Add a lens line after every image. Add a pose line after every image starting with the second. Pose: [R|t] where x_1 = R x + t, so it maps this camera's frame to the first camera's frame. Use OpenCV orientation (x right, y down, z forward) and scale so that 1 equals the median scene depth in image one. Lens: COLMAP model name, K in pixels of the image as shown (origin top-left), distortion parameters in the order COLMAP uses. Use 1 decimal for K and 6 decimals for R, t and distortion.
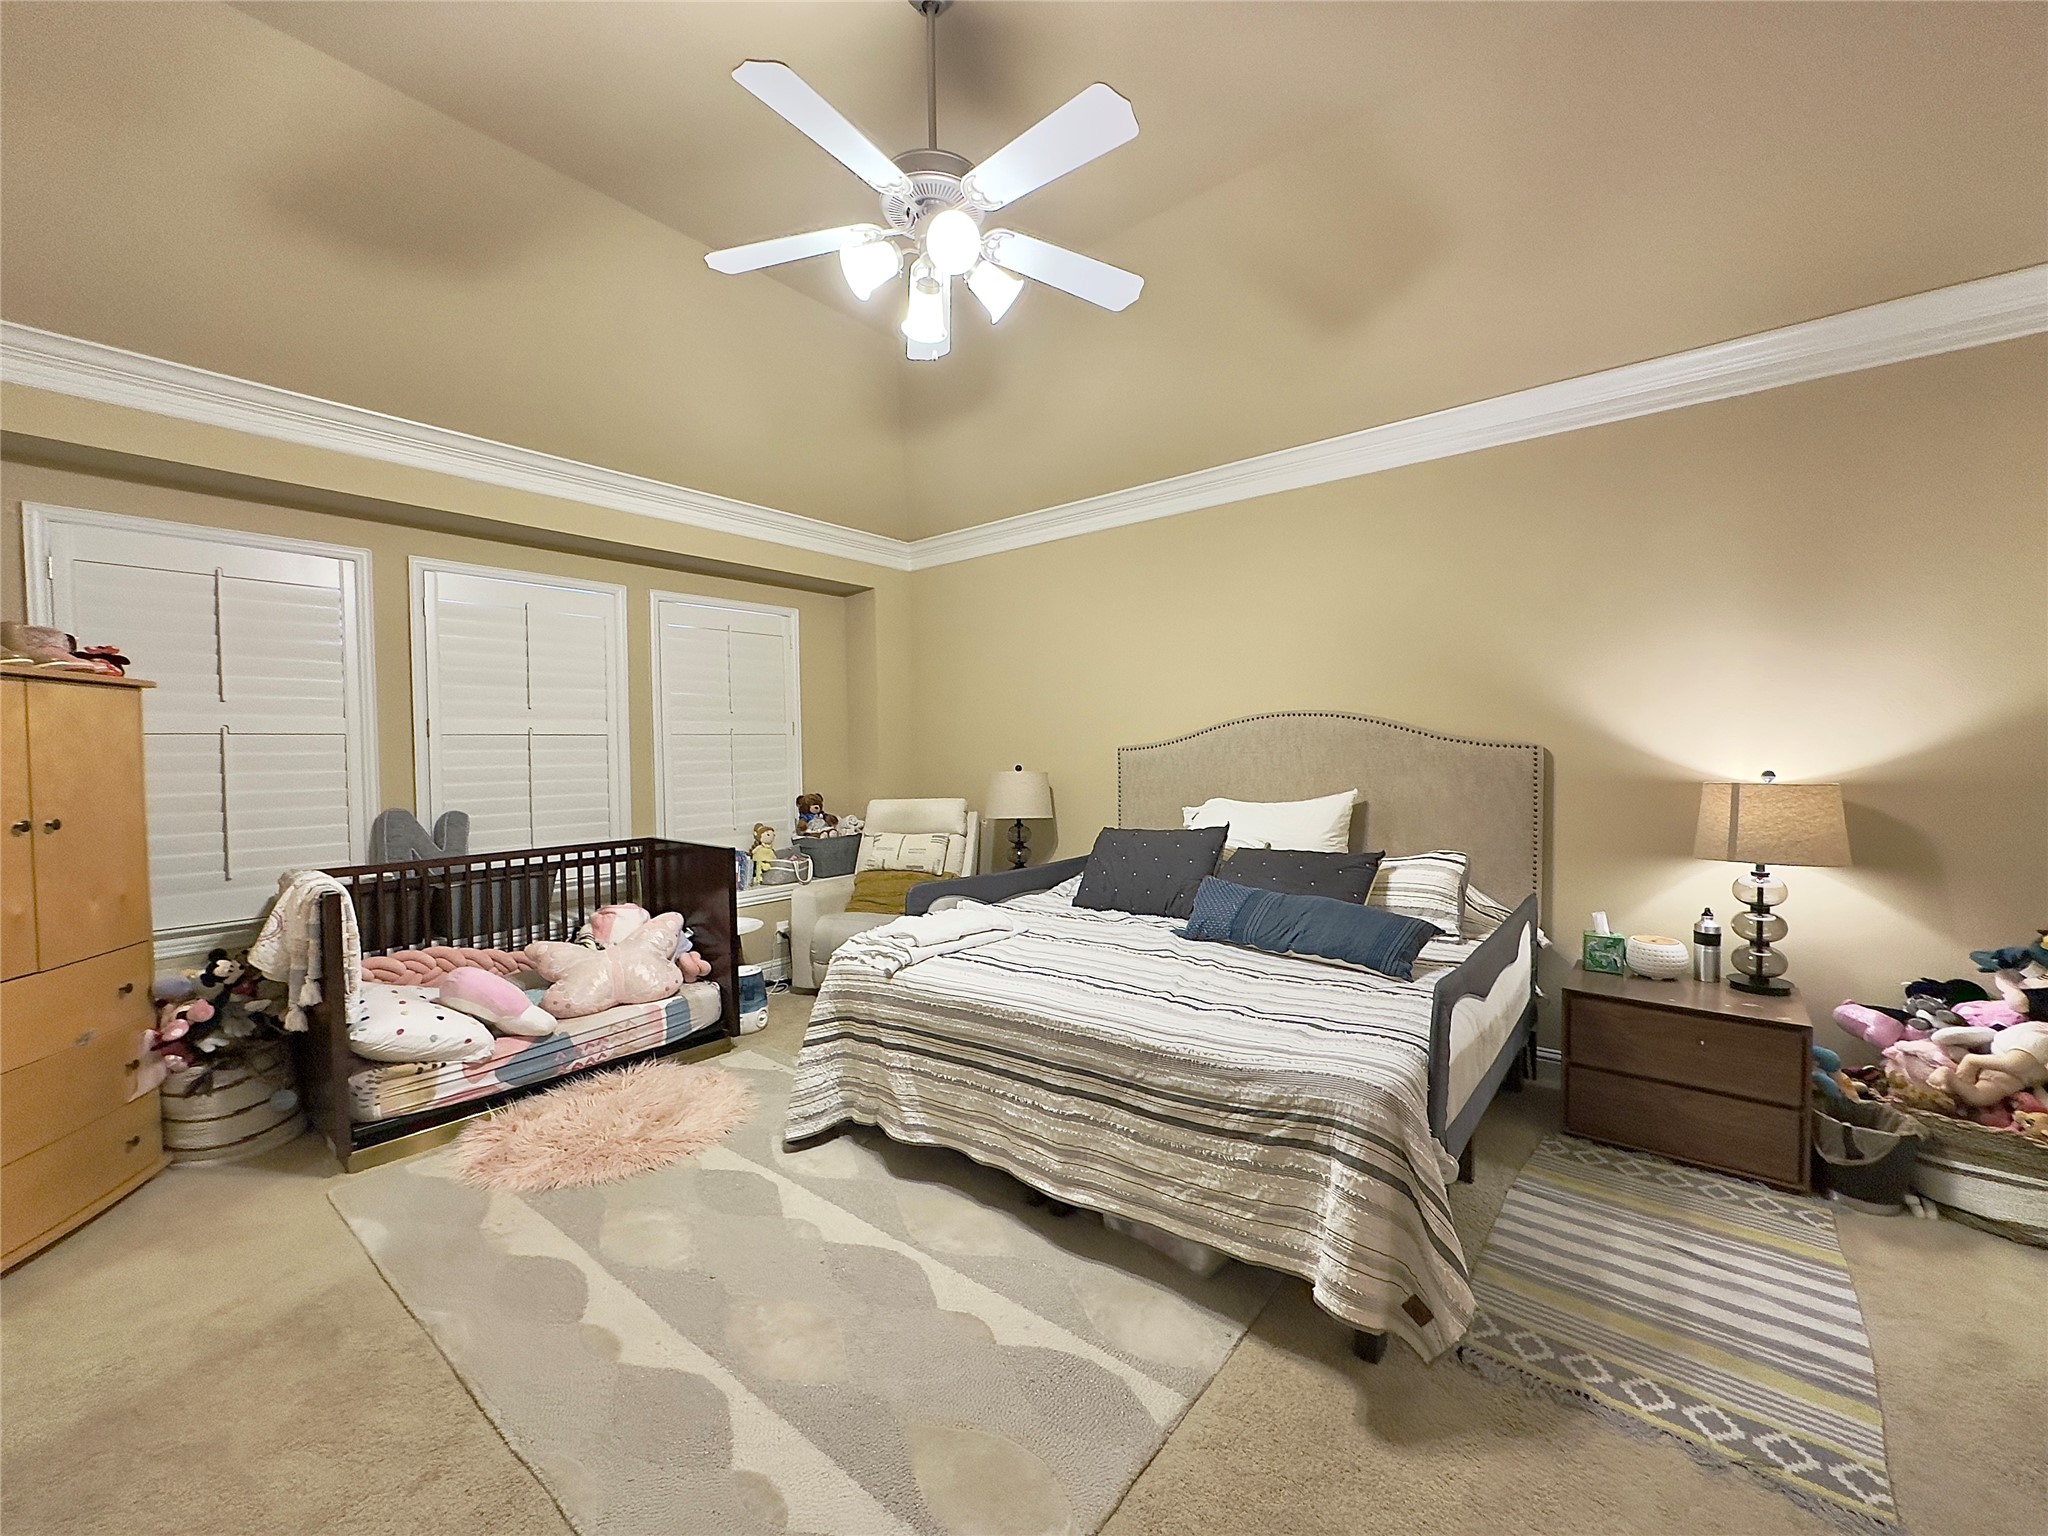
lens RADIAL K [[813.6, 0, 1024.0], [0, 813.6, 768.0], [0, 0, 1]] dist [0.000390, 0.000270]
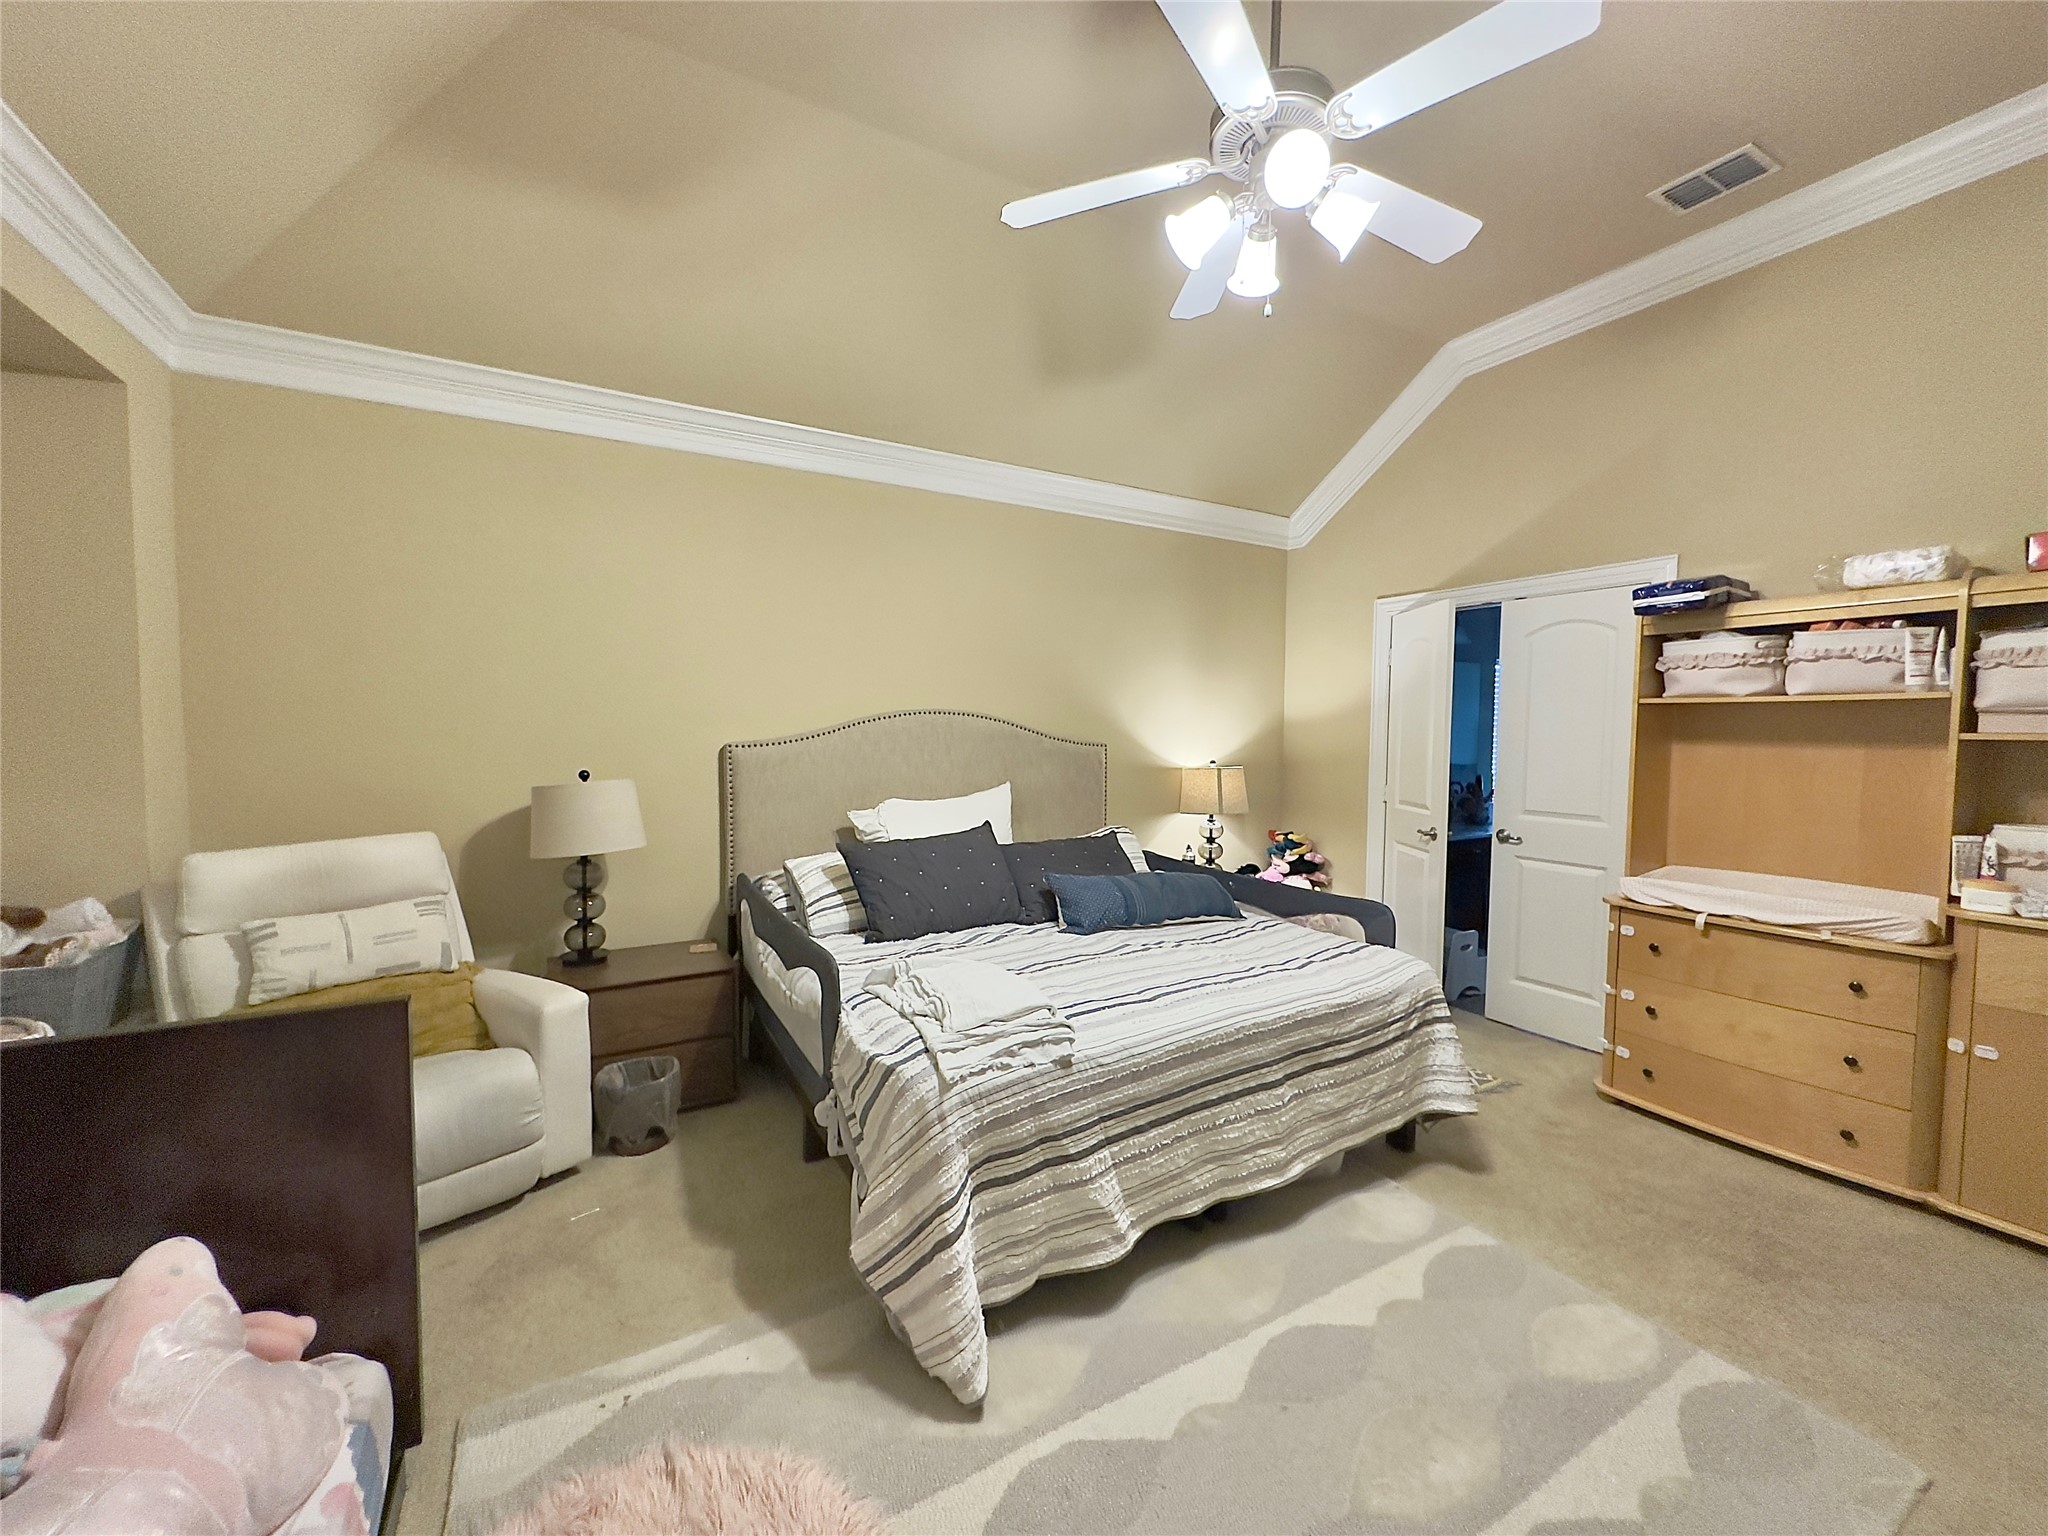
lens RADIAL K [[813.6, 0, 1024.0], [0, 813.6, 768.0], [0, 0, 1]] dist [0.000390, 0.000270]
pose [[0.363380, -0.031419, 0.931111, -0.943272], [0.013736, 0.999503, 0.028366, -0.038718], [-0.931540, 0.002482, 0.363631, 0.840442]]
